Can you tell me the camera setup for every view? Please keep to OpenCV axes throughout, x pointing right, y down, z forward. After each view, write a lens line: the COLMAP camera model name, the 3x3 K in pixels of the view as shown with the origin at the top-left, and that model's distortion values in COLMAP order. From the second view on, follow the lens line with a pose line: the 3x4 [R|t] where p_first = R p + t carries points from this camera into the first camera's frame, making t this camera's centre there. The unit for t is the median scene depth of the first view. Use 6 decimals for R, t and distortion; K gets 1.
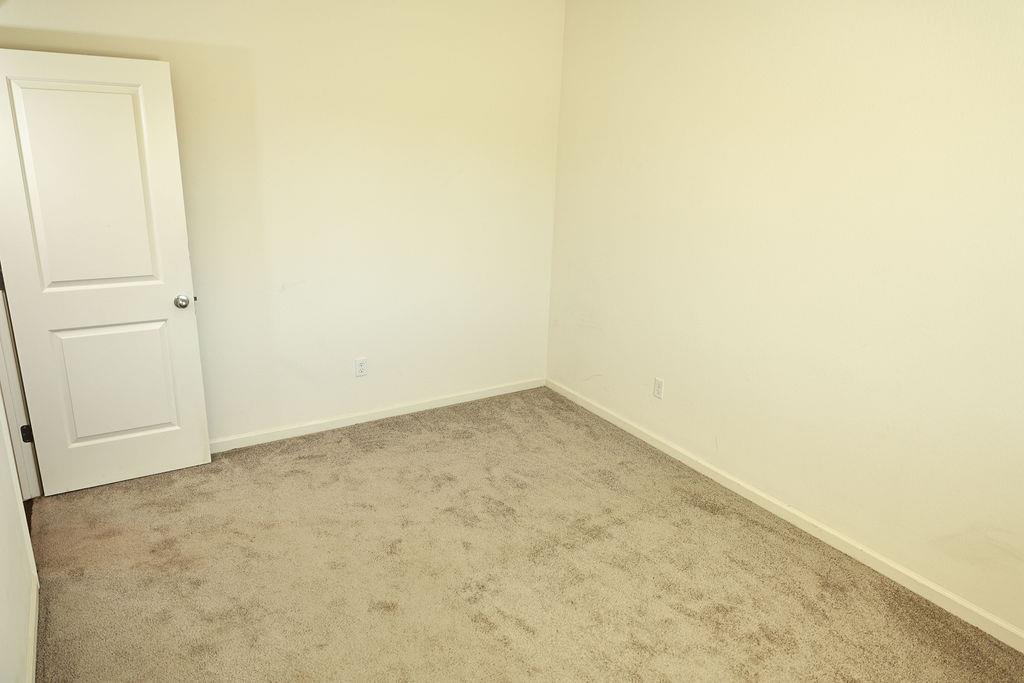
lens RADIAL K [[679.1, 0, 516.7], [0, 679.1, 343.8], [0, 0, 1]] dist [0.000166, 0.000601]
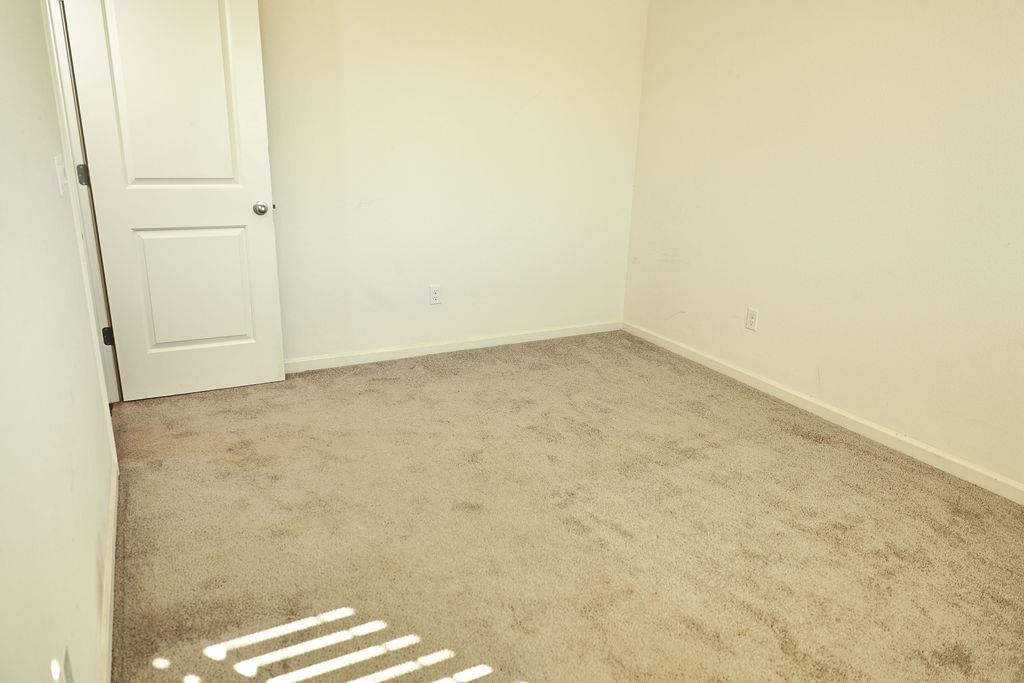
lens RADIAL K [[679.1, 0, 511.7], [0, 679.1, 345.4], [0, 0, 1]] dist [0.000166, 0.000601]
pose [[0.996570, 0.017402, -0.080900, -0.054352], [-0.017686, 0.999840, -0.002791, 0.141342], [0.080839, 0.004212, 0.996718, 0.060433]]
